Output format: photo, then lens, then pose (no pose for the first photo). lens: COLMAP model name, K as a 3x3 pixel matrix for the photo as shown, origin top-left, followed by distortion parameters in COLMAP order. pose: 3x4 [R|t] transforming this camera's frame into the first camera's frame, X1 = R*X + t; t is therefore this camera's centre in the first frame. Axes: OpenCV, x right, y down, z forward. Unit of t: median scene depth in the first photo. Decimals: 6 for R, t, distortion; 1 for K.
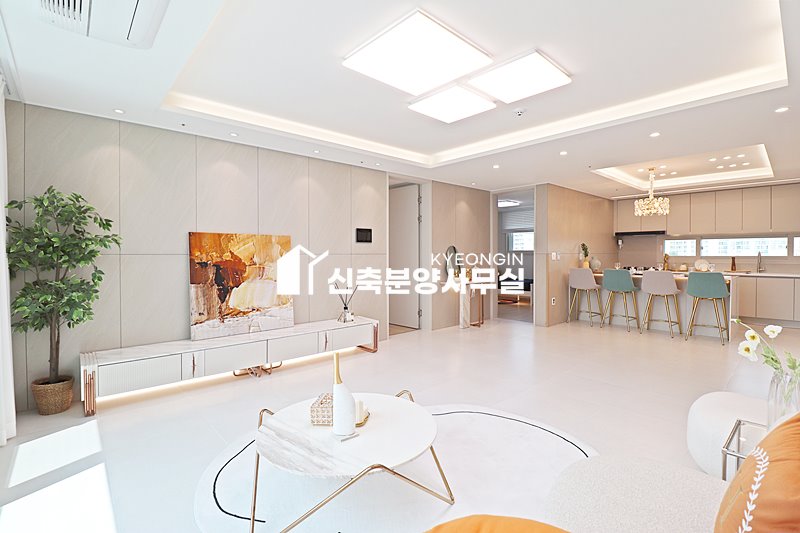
lens RADIAL K [[369.3, 0, 400.8], [0, 369.3, 257.4], [0, 0, 1]] dist [-0.000561, -0.013098]
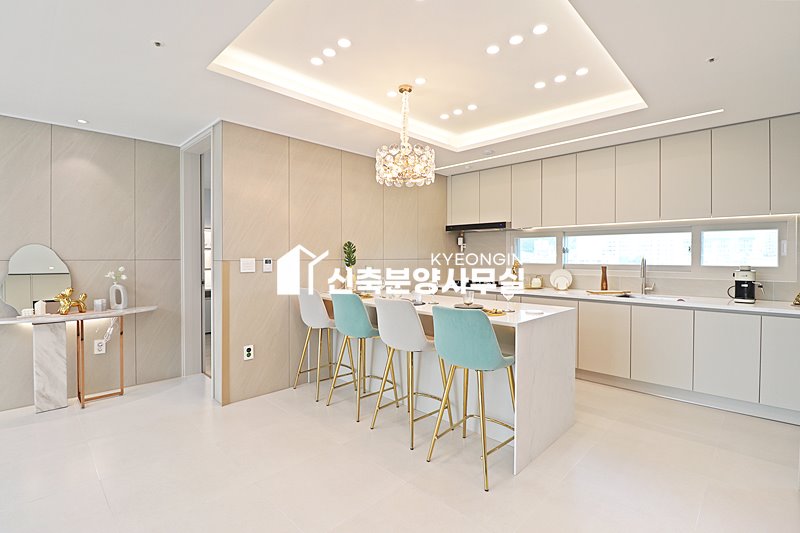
lens RADIAL K [[373.3, 0, 401.0], [0, 373.3, 259.2], [0, 0, 1]] dist [-0.000917, -0.013767]
pose [[0.998183, 0.002850, 0.060191, 0.633500], [-0.002779, 0.999995, -0.001266, -0.012021], [-0.060195, 0.001096, 0.998186, 0.493817]]
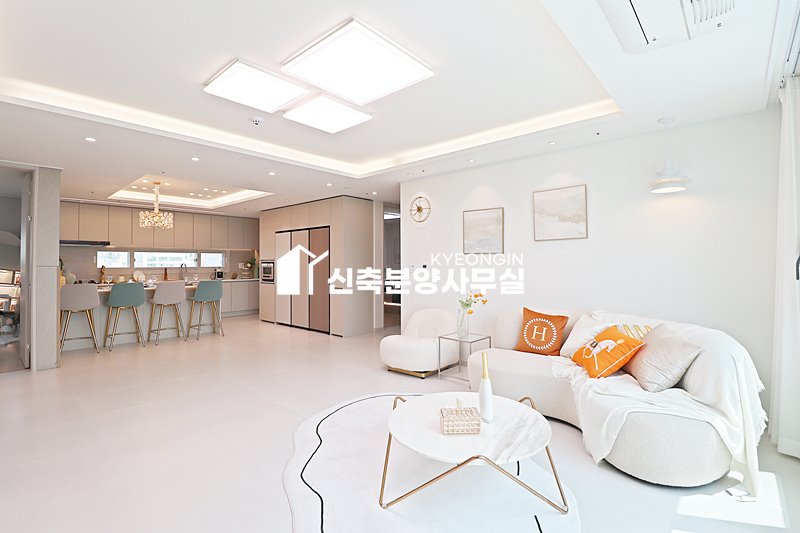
lens RADIAL K [[369.3, 0, 400.8], [0, 369.3, 257.4], [0, 0, 1]] dist [-0.000561, -0.013098]
pose [[-0.099156, 0.017840, 0.994912, -0.395979], [0.013324, 0.999773, -0.016599, -0.006230], [-0.994983, 0.011610, -0.099371, 0.417688]]
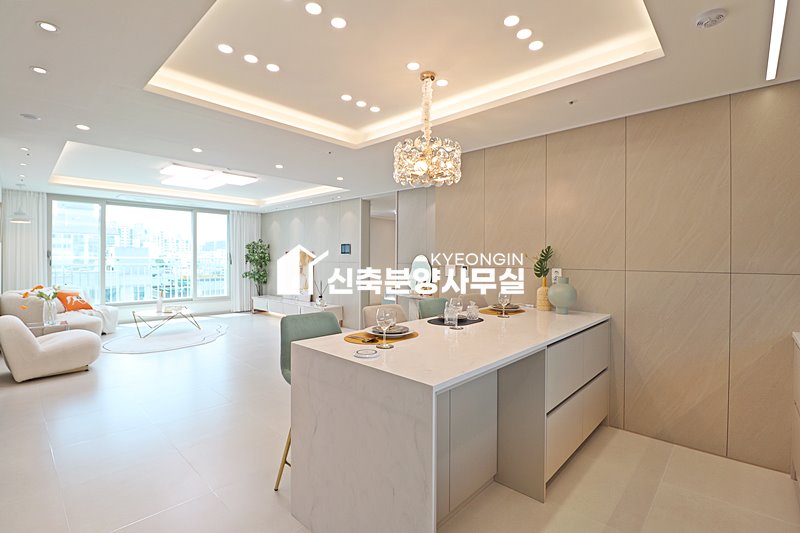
lens RADIAL K [[369.3, 0, 400.8], [0, 369.3, 257.4], [0, 0, 1]] dist [-0.000561, -0.013098]
pose [[0.084654, -0.001526, -0.996409, 1.091942], [-0.017306, 0.999846, -0.003002, -0.022780], [0.996260, 0.017498, 0.084615, 0.914983]]
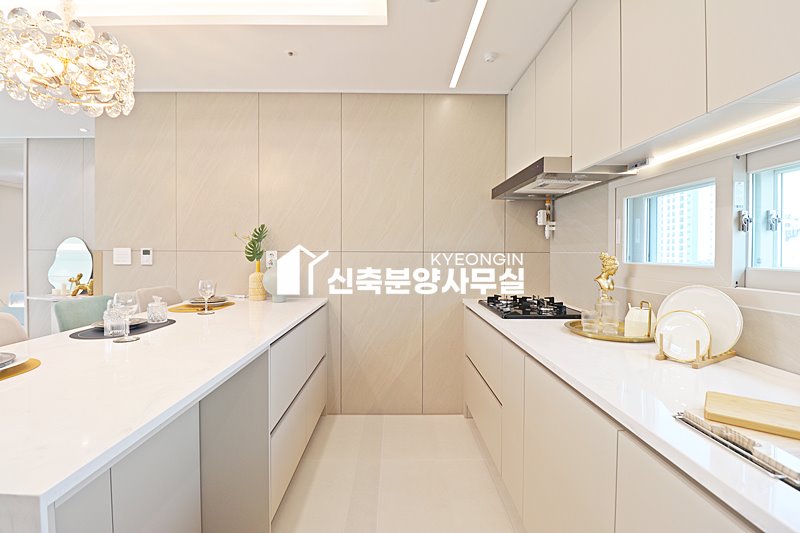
lens RADIAL K [[369.3, 0, 400.8], [0, 369.3, 257.4], [0, 0, 1]] dist [-0.000561, -0.013098]
pose [[0.751181, 0.013139, -0.659965, 1.005668], [-0.011613, 0.999910, 0.006690, -0.008899], [0.659994, 0.002639, 0.751266, 0.944489]]
